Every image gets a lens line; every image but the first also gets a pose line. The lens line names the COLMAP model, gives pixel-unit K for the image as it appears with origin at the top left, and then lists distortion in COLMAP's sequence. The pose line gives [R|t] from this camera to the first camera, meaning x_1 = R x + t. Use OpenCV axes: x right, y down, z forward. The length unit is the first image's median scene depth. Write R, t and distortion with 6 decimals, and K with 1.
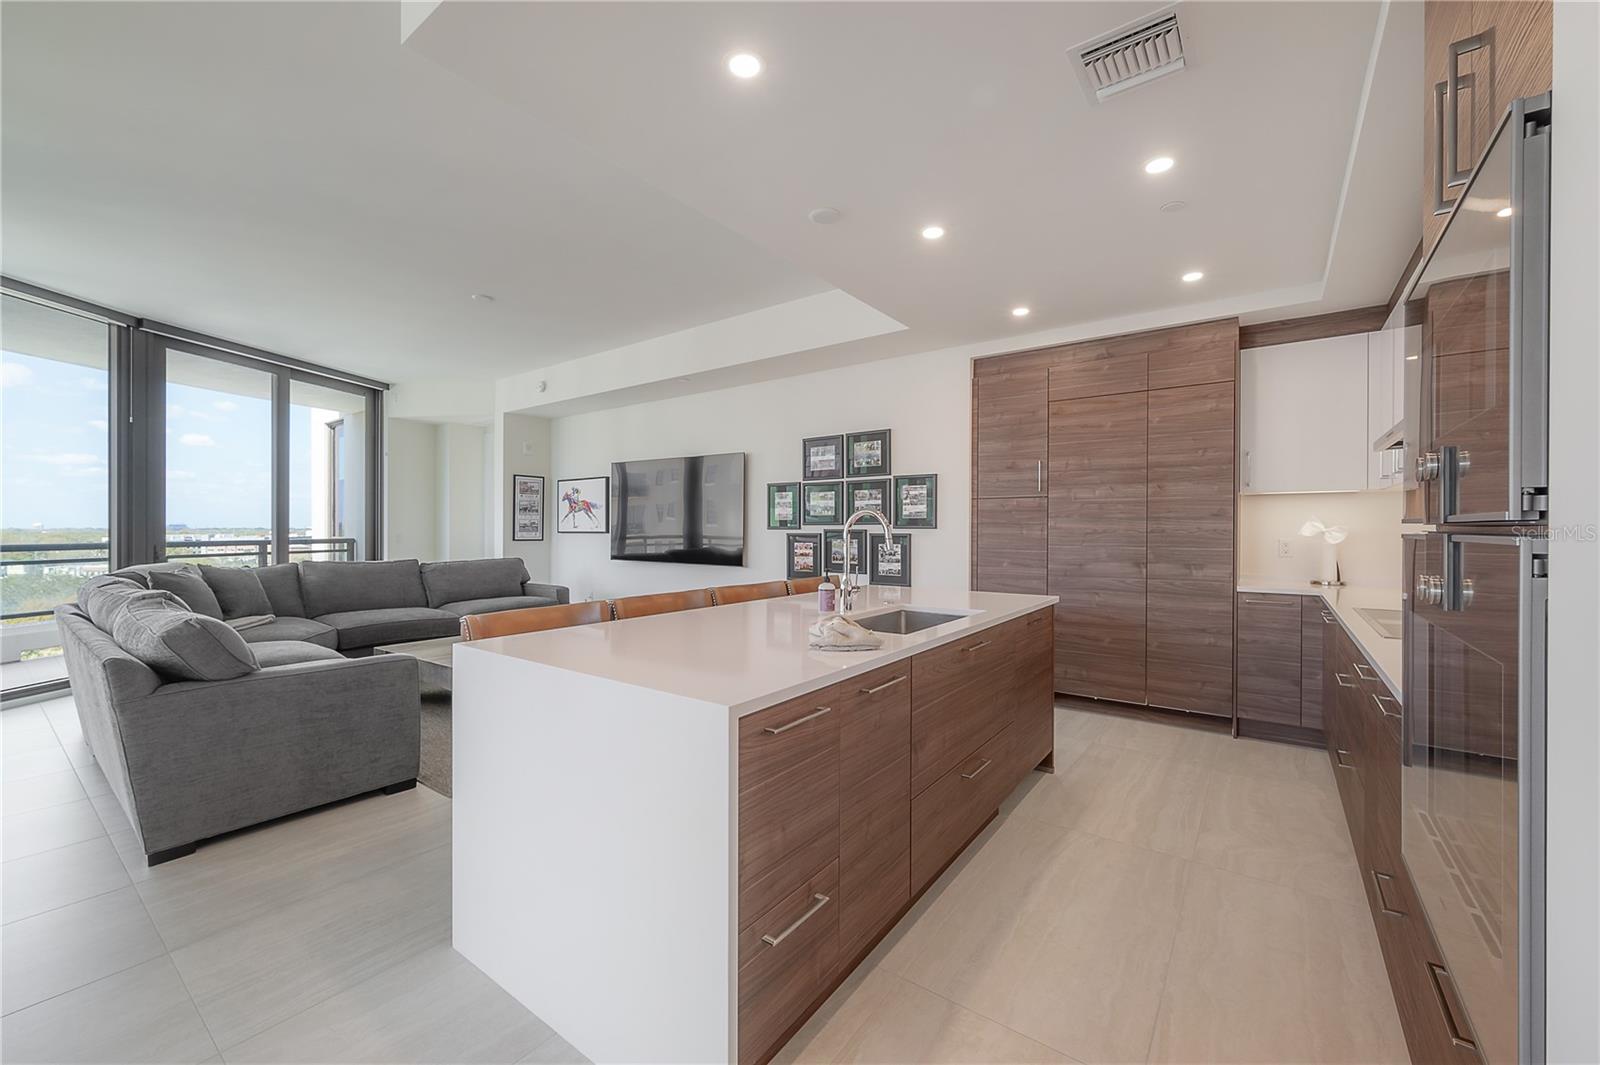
lens RADIAL K [[632.3, 0, 792.6], [0, 632.3, 534.4], [0, 0, 1]] dist [-0.005131, 0.001179]
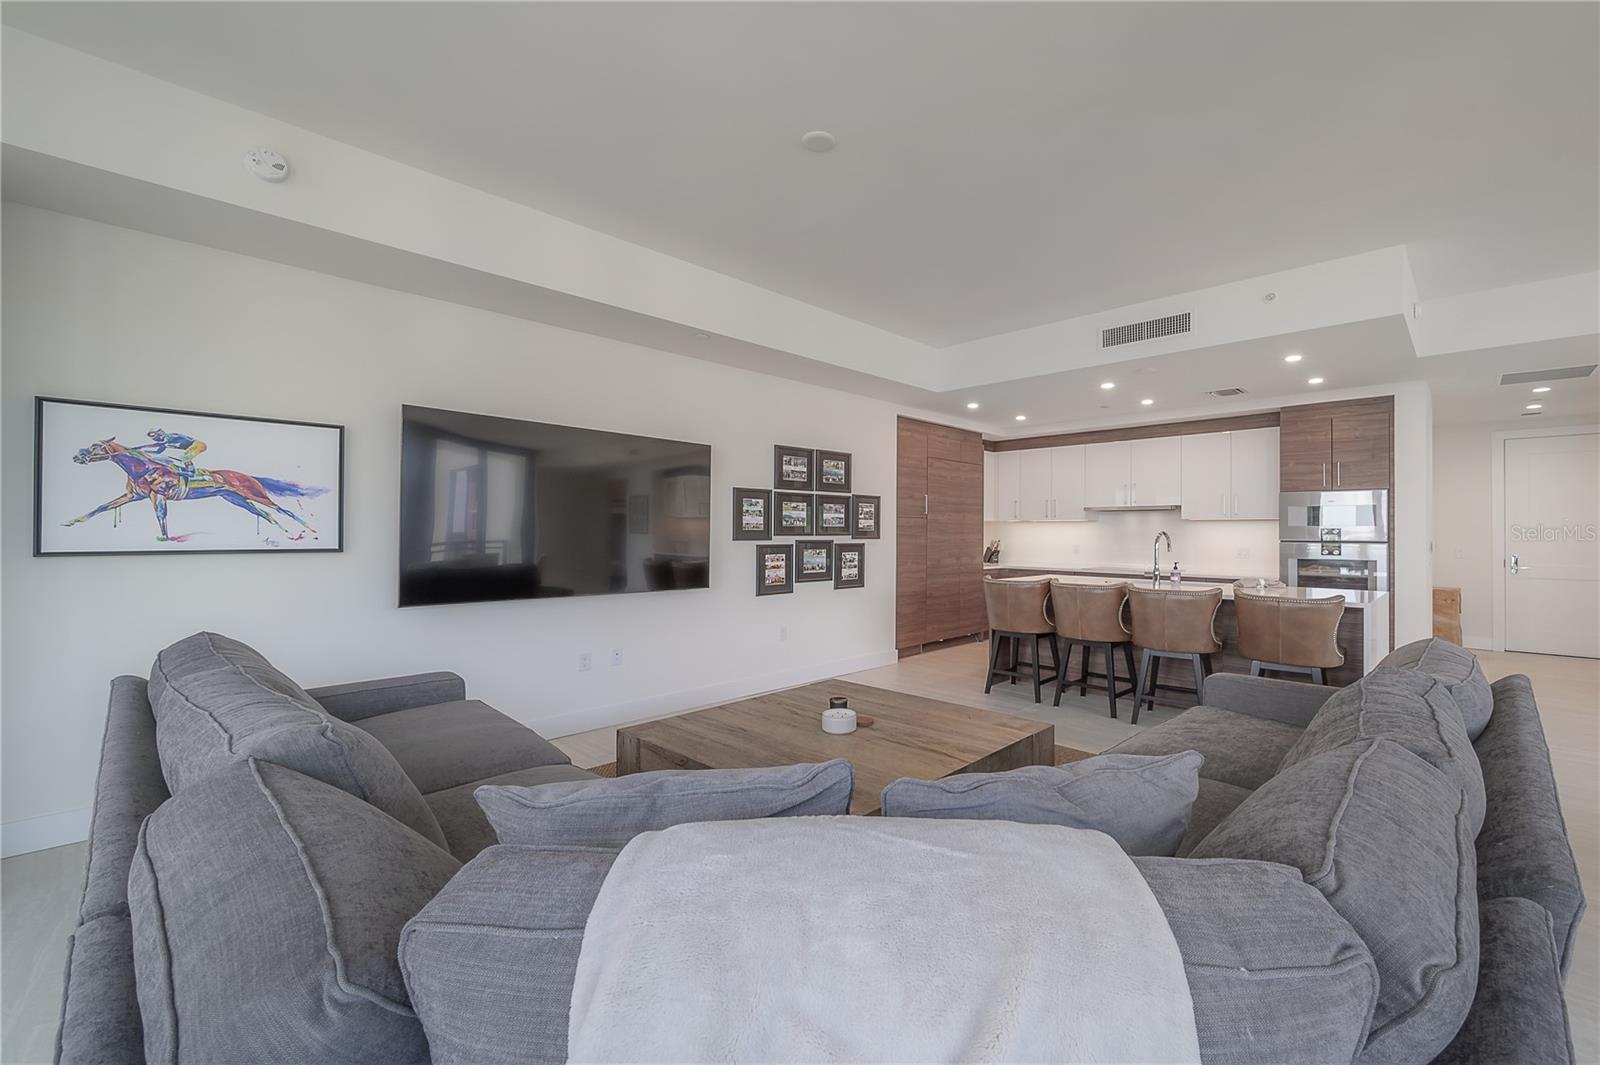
lens RADIAL K [[632.3, 0, 789.6], [0, 632.3, 530.1], [0, 0, 1]] dist [-0.005131, 0.001179]
pose [[0.181006, -0.000013, 0.983482, -0.970356], [-0.000031, 1.000000, 0.000019, -0.024785], [-0.983482, -0.000034, 0.181006, 0.864073]]
